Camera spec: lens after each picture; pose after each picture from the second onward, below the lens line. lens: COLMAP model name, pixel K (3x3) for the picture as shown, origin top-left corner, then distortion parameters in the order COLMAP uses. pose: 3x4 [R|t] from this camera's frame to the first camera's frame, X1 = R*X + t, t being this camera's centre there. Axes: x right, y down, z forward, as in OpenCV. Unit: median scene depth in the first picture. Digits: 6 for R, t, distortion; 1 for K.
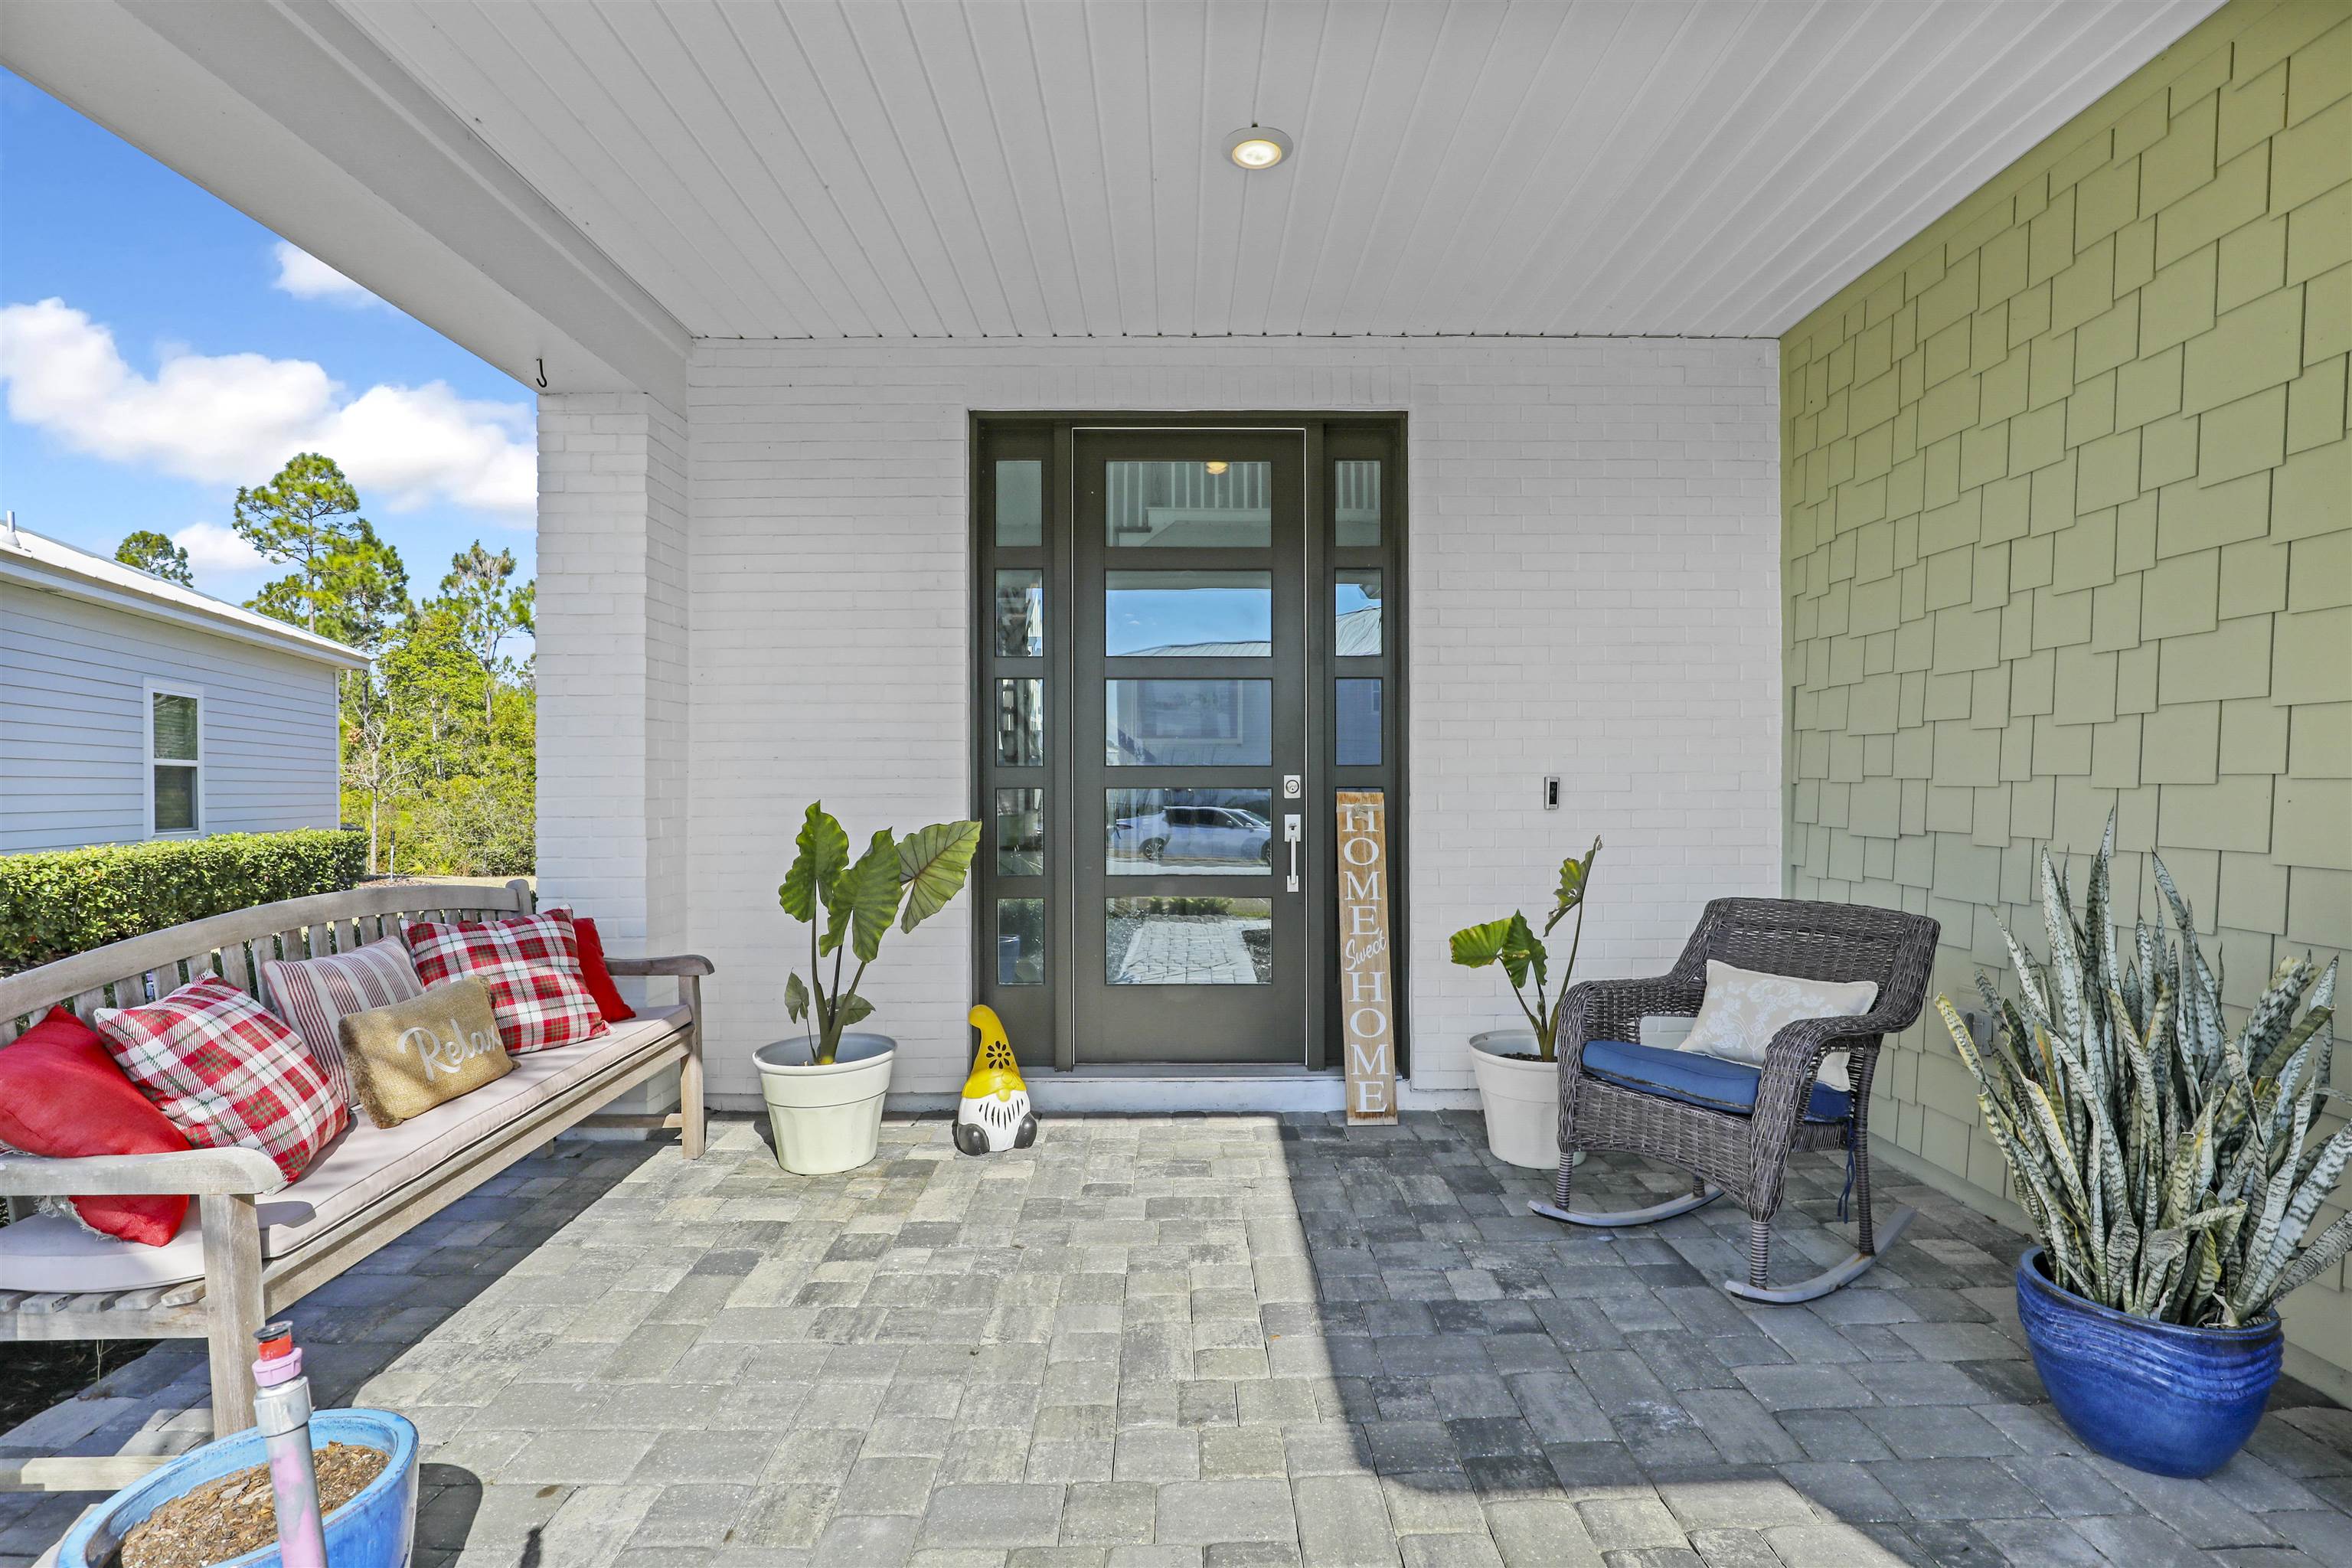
lens RADIAL K [[1078.4, 0, 1198.0], [0, 1078.4, 782.3], [0, 0, 1]] dist [-0.019105, 0.006775]
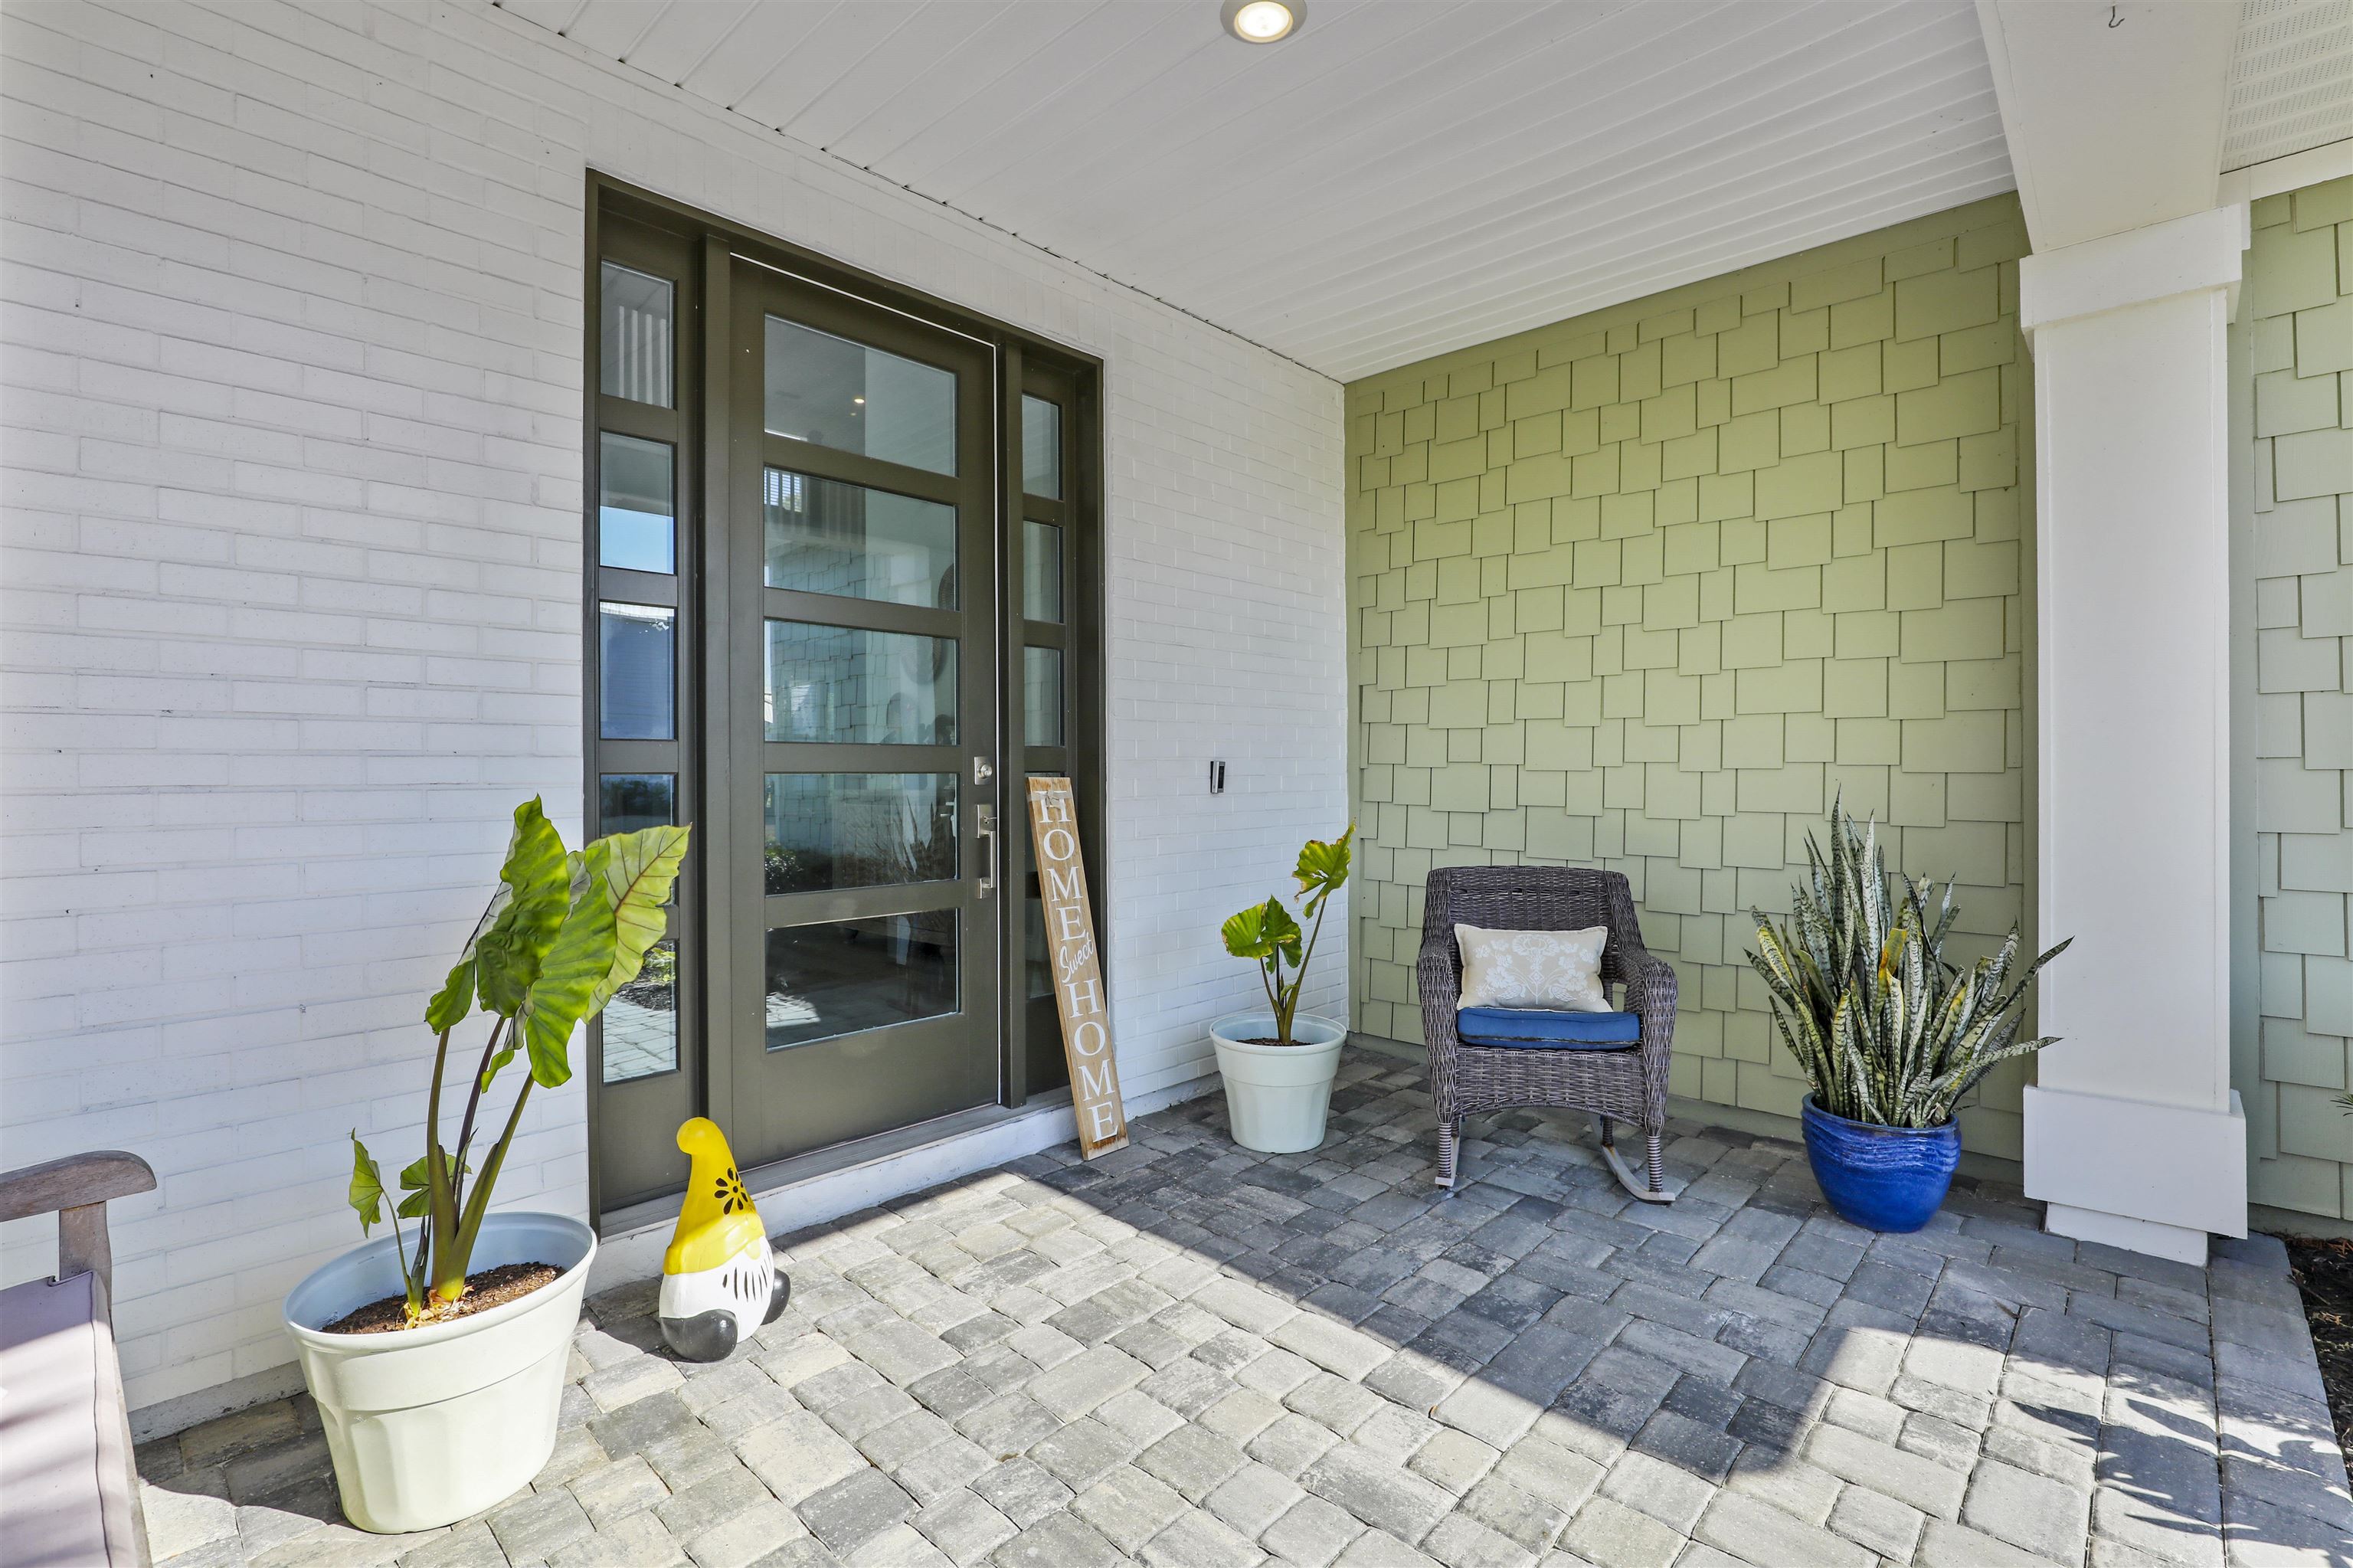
lens RADIAL K [[1069.3, 0, 1180.2], [0, 1069.3, 755.2], [0, 0, 1]] dist [-0.011801, 0.000327]
pose [[0.694649, 0.010810, 0.719268, -0.470402], [-0.002124, 0.999914, -0.012977, 0.002679], [-0.719346, 0.007487, 0.694612, 0.375006]]
